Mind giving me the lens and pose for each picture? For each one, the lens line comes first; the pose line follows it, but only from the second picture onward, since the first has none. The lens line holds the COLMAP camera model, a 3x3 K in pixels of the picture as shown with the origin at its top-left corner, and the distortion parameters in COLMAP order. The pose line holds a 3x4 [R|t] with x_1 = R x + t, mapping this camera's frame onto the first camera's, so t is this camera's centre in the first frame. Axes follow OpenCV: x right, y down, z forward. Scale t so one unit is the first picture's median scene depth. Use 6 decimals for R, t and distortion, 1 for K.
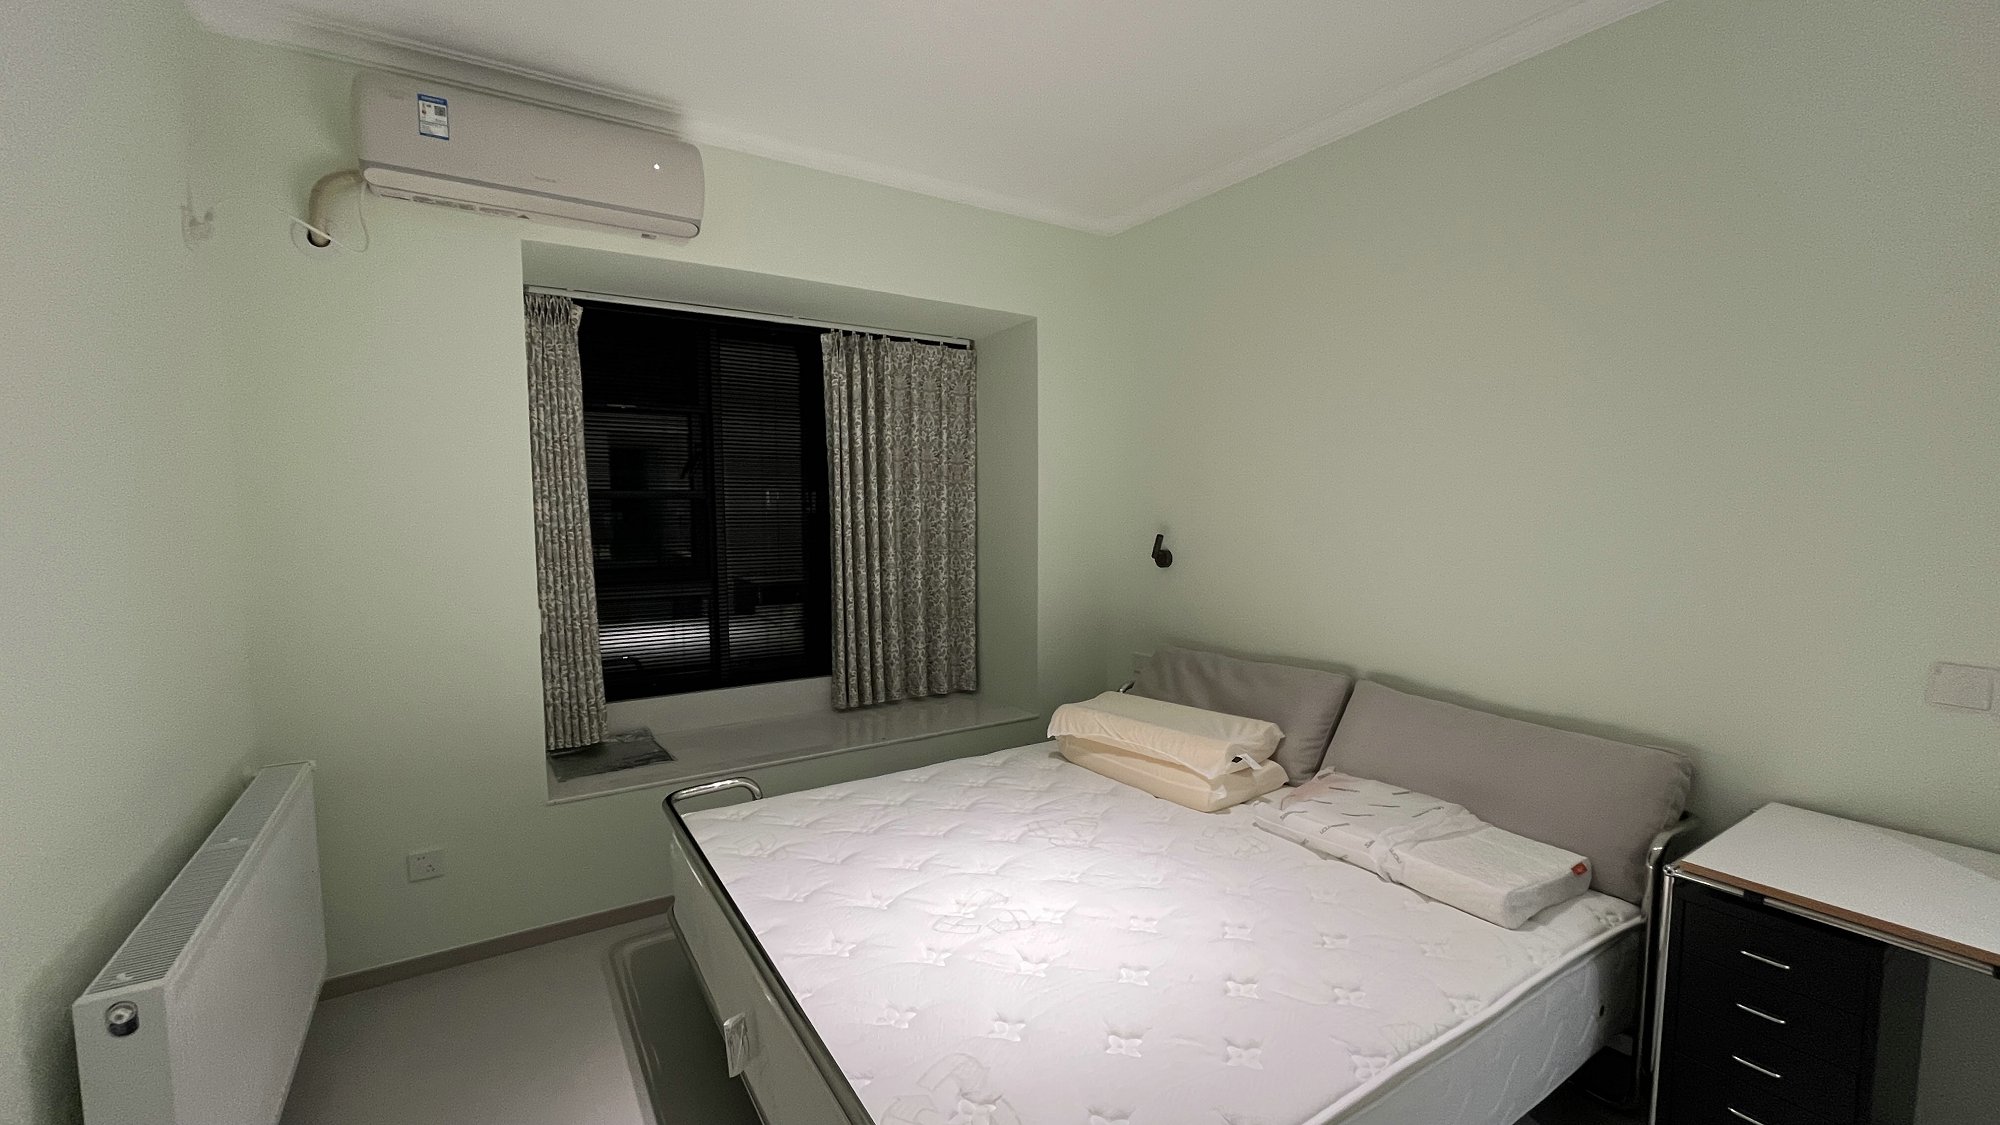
lens RADIAL K [[810.3, 0, 996.4], [0, 810.3, 568.0], [0, 0, 1]] dist [-0.001974, 0.000040]
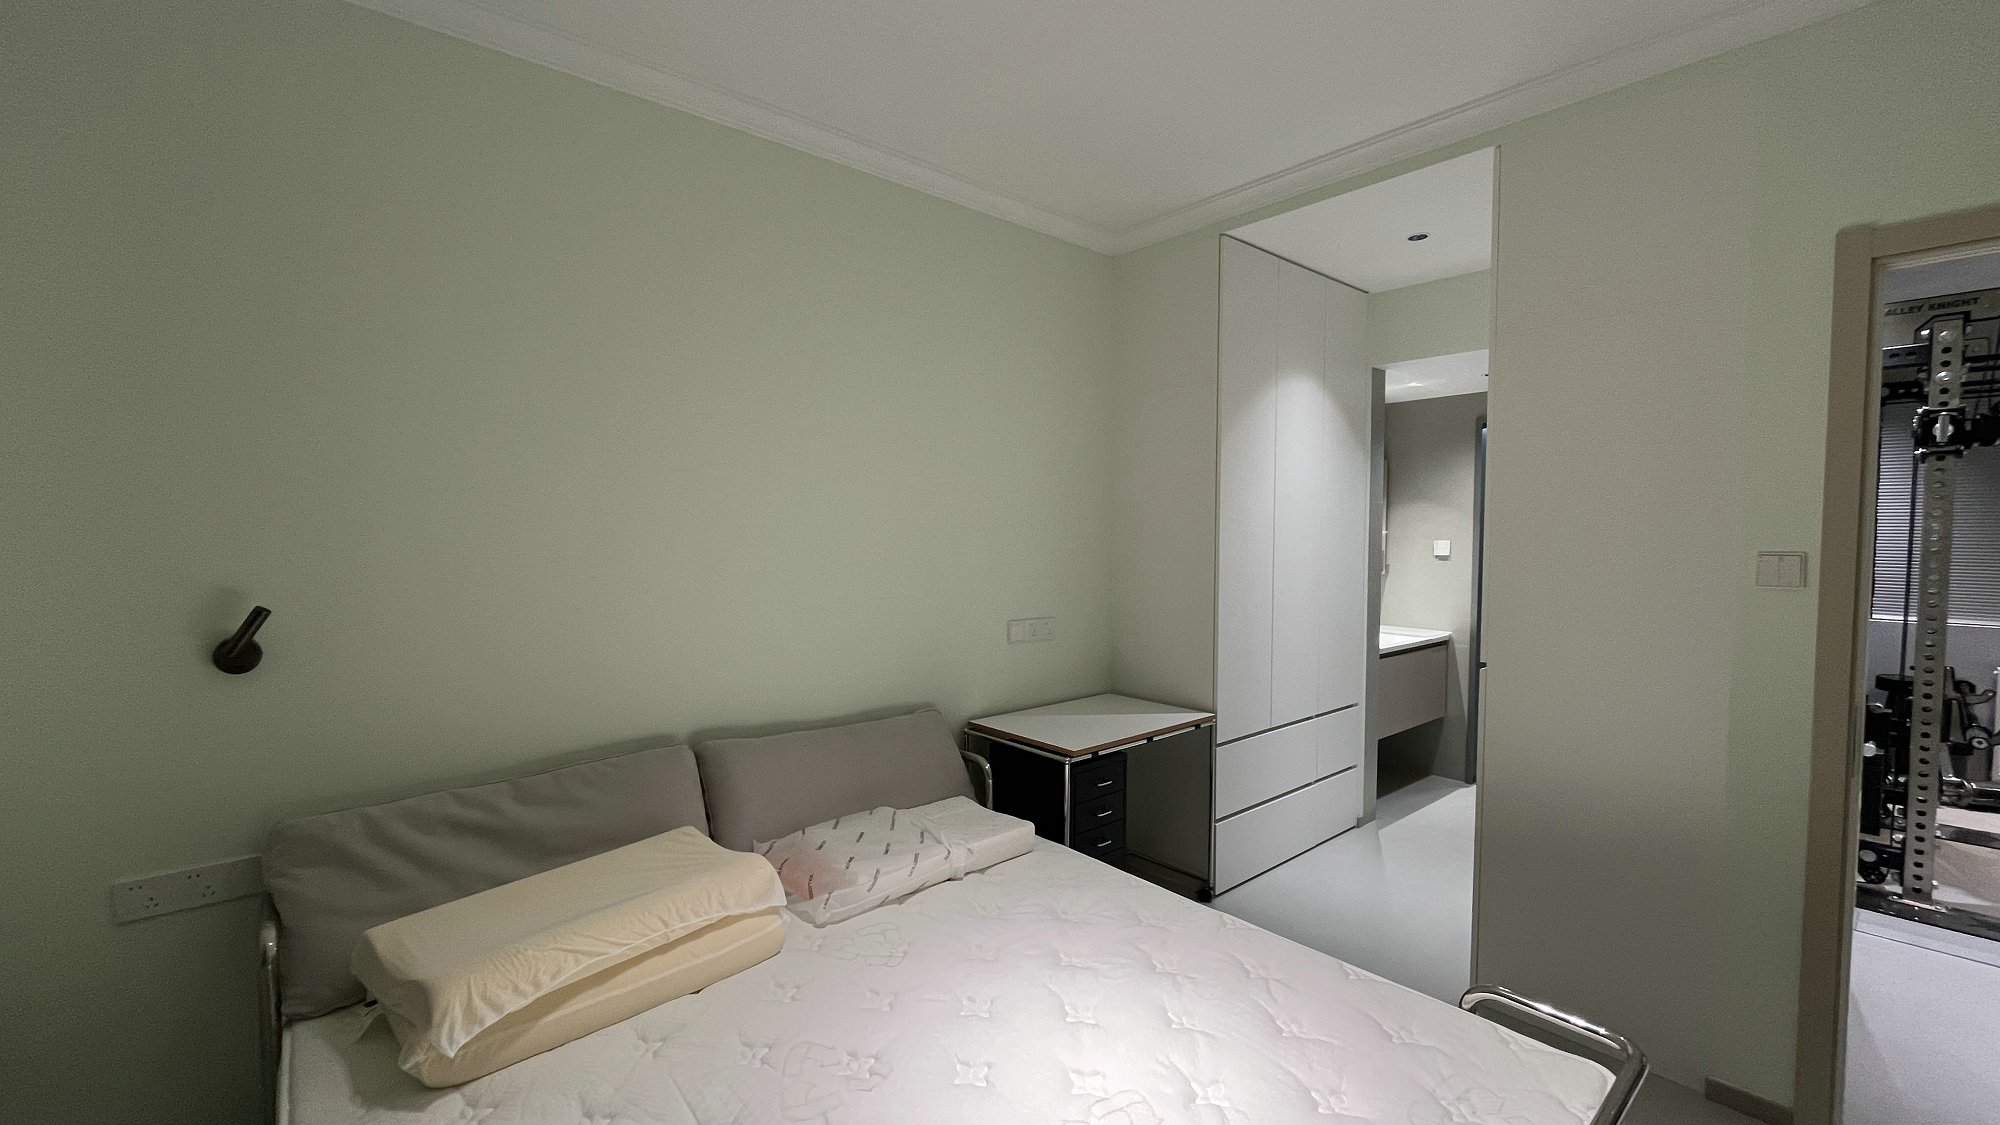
lens RADIAL K [[810.3, 0, 996.4], [0, 810.3, 568.0], [0, 0, 1]] dist [-0.001974, 0.000040]
pose [[-0.136095, -0.038971, 0.989929, -0.453214], [0.088827, 0.994721, 0.051371, -0.066275], [-0.986706, 0.094924, -0.131915, 0.793880]]
